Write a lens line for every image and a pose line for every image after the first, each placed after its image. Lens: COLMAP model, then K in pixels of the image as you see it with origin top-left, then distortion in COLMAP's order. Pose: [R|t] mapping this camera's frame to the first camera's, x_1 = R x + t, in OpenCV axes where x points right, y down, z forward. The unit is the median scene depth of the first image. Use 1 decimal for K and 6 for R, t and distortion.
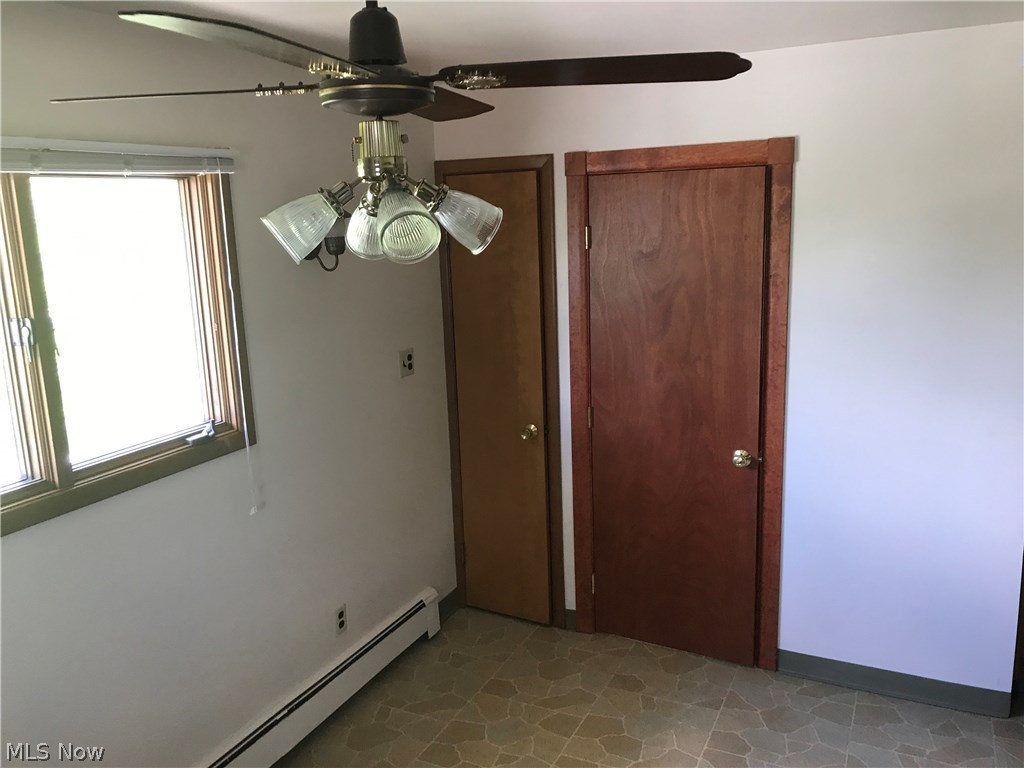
lens RADIAL K [[835.0, 0, 510.9], [0, 835.0, 369.5], [0, 0, 1]] dist [0.037154, -0.055857]
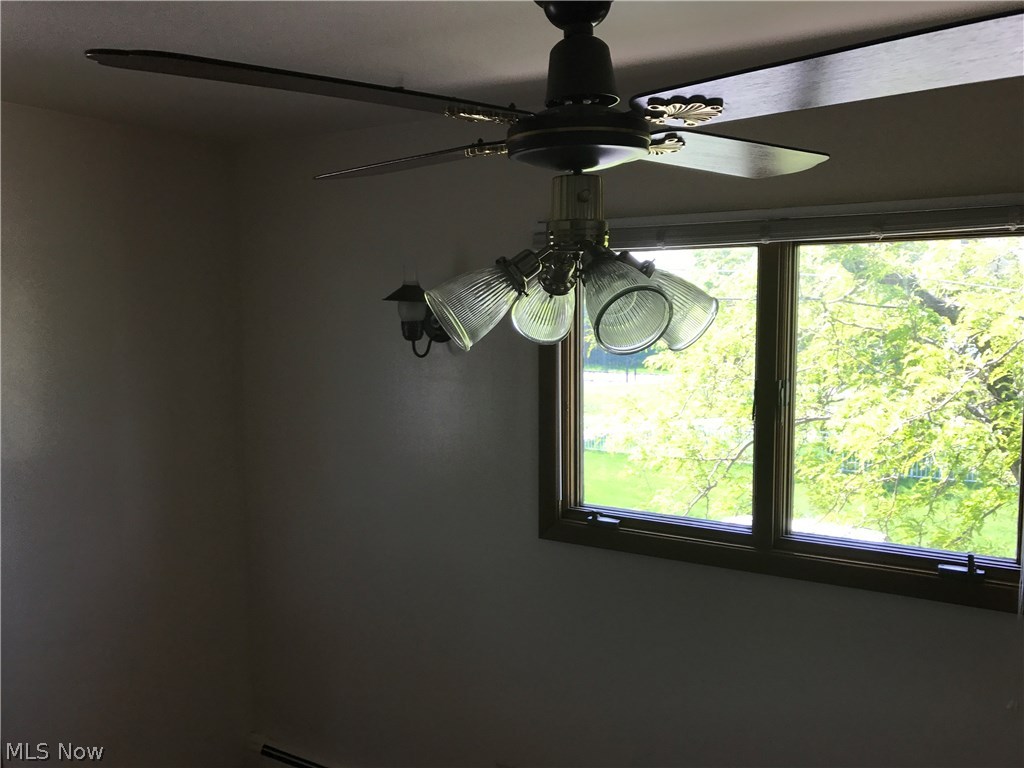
lens RADIAL K [[835.0, 0, 510.9], [0, 835.0, 369.5], [0, 0, 1]] dist [0.037154, -0.055857]
pose [[-0.088446, 0.122924, -0.988467, 0.402410], [-0.173451, 0.975294, 0.136806, -0.132705], [0.980863, 0.183551, -0.064940, 0.621069]]
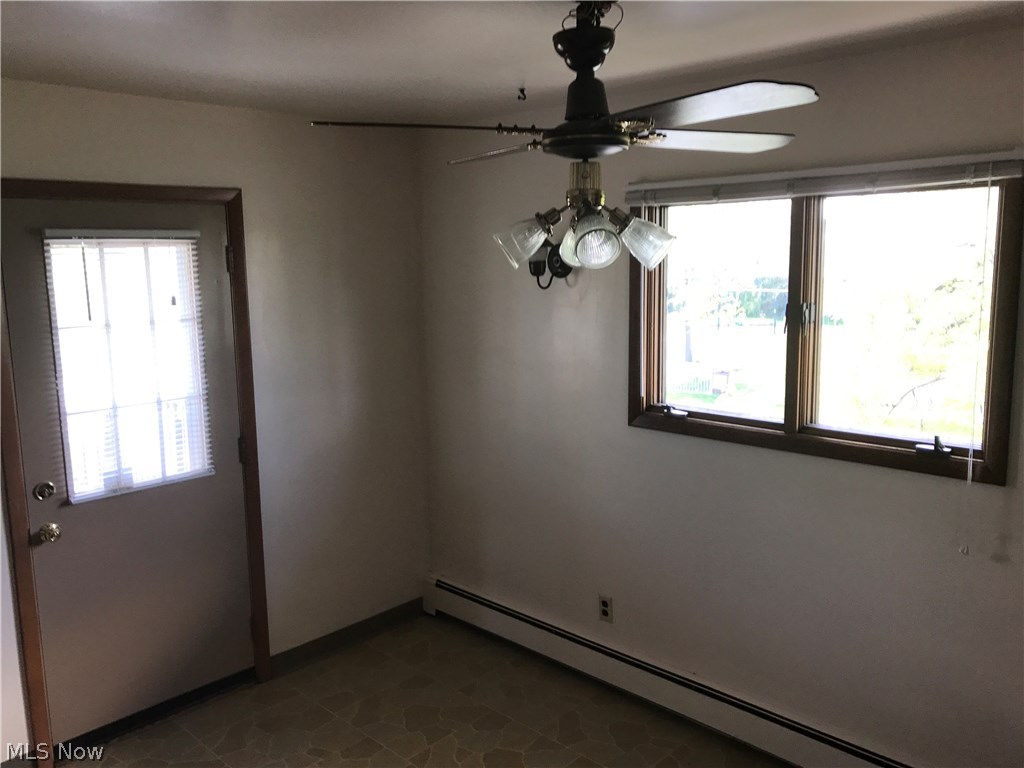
lens RADIAL K [[827.8, 0, 512.1], [0, 827.8, 375.2], [0, 0, 1]] dist [-0.009578, -0.001361]
pose [[-0.323086, 0.179634, -0.929165, 0.684594], [-0.145224, 0.960781, 0.236243, -0.162844], [0.935161, 0.211264, -0.284328, 0.803377]]
